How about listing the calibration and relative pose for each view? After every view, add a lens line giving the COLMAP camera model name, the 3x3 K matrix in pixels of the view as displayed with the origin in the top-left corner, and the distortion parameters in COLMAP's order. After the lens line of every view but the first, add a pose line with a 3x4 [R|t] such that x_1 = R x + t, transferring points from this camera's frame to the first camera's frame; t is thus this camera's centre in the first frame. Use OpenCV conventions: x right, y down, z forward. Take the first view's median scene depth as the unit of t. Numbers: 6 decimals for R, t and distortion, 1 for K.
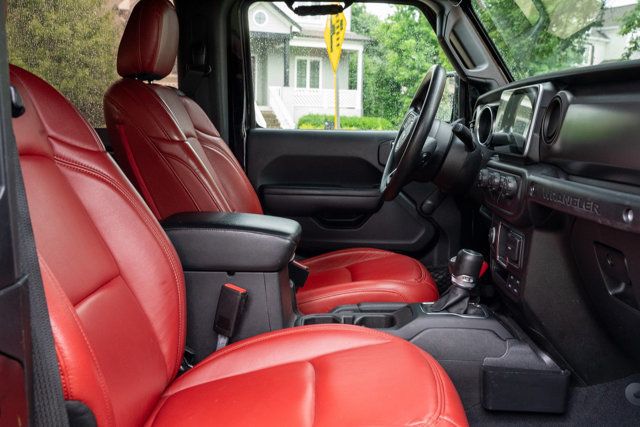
lens RADIAL K [[630.5, 0, 320.7], [0, 630.5, 214.8], [0, 0, 1]] dist [-0.067311, 0.000000]
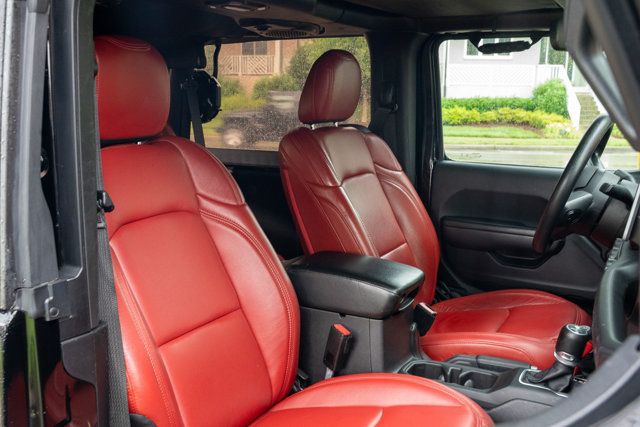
lens RADIAL K [[630.5, 0, 319.8], [0, 630.5, 213.0], [0, 0, 1]] dist [-0.067311, 0.000000]
pose [[0.879157, 0.080649, -0.469659, 0.325898], [-0.064759, 0.996652, 0.049920, -0.138884], [0.472112, -0.013473, 0.881436, -0.016957]]
